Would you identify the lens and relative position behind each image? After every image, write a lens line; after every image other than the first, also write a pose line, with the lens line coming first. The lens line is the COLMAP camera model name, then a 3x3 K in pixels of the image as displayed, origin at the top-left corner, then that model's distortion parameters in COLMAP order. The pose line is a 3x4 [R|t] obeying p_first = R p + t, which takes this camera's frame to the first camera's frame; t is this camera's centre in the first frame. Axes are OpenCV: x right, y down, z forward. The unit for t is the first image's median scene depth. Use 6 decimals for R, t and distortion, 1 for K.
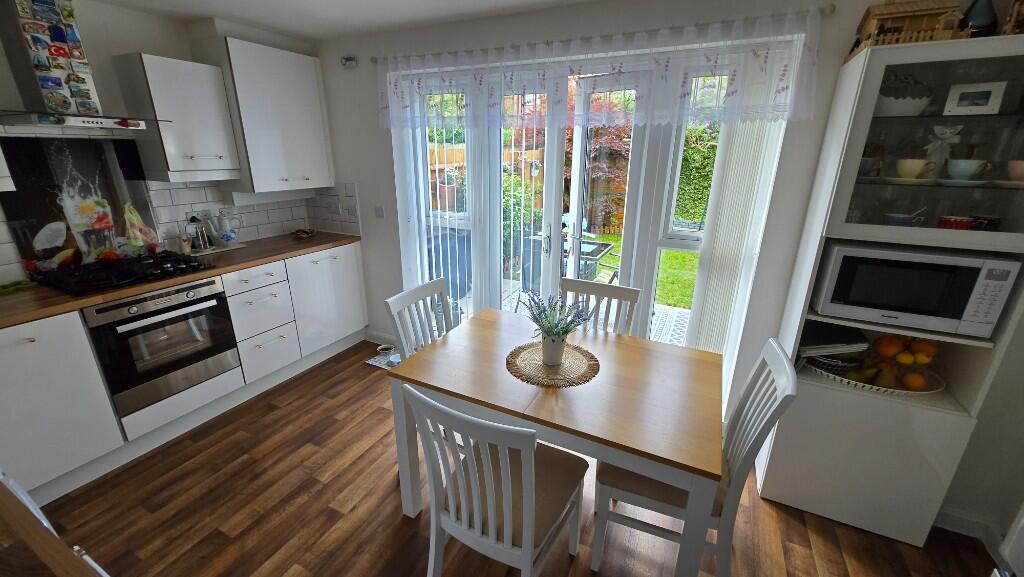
lens RADIAL K [[405.9, 0, 517.0], [0, 405.9, 289.8], [0, 0, 1]] dist [0.010571, 0.000317]
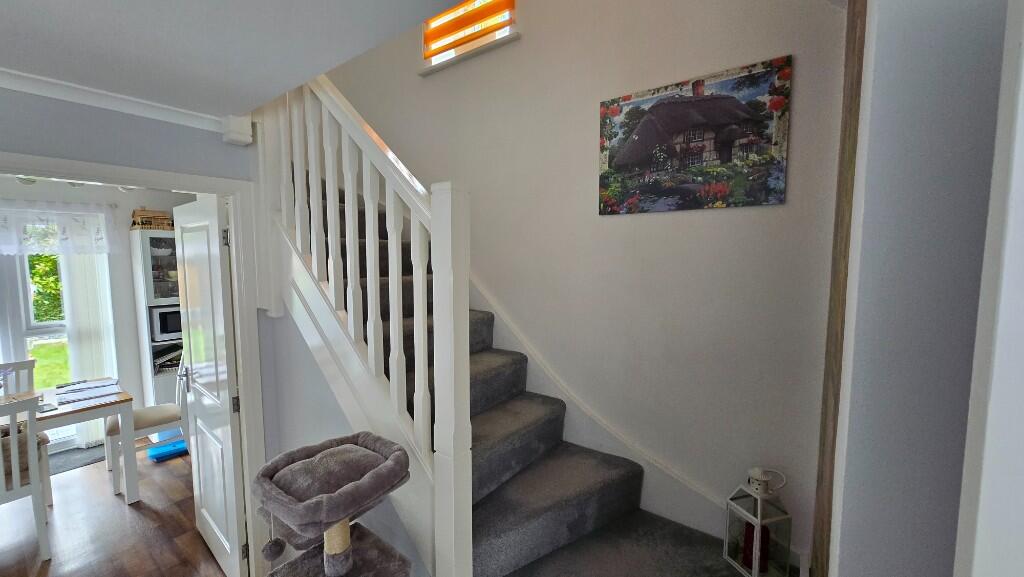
lens RADIAL K [[405.9, 0, 510.8], [0, 405.9, 287.4], [0, 0, 1]] dist [0.010571, 0.000317]
pose [[0.220434, -0.093578, 0.970903, -0.945104], [0.309529, 0.950650, 0.021350, 0.331786], [-0.924987, 0.295817, 0.238520, -1.364328]]
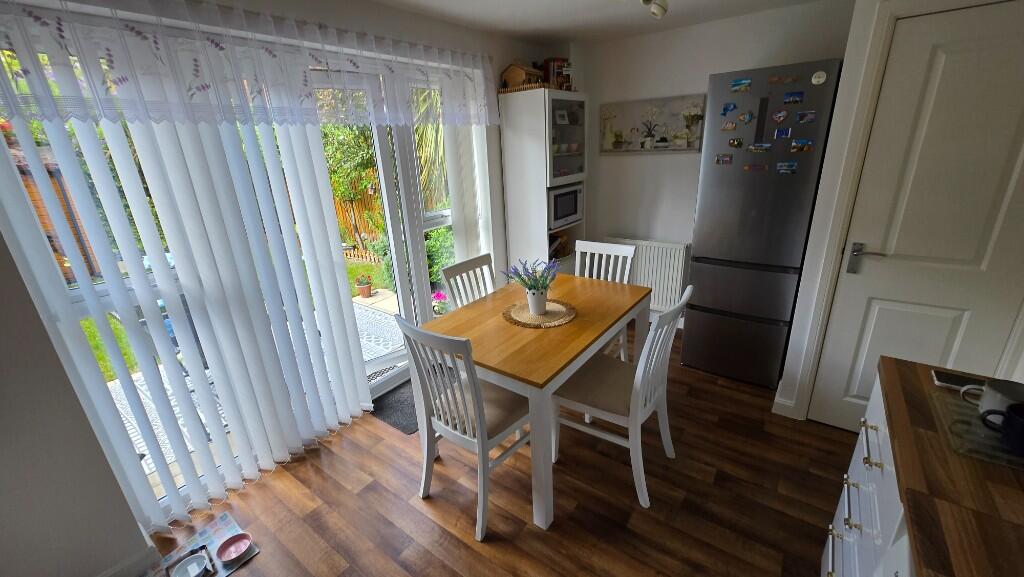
lens RADIAL K [[405.9, 0, 516.6], [0, 405.9, 286.7], [0, 0, 1]] dist [0.010571, 0.000317]
pose [[0.190350, -0.345663, 0.918849, -1.140324], [0.371370, 0.891763, 0.258540, -0.257780], [-0.908763, 0.292020, 0.298116, 0.702178]]
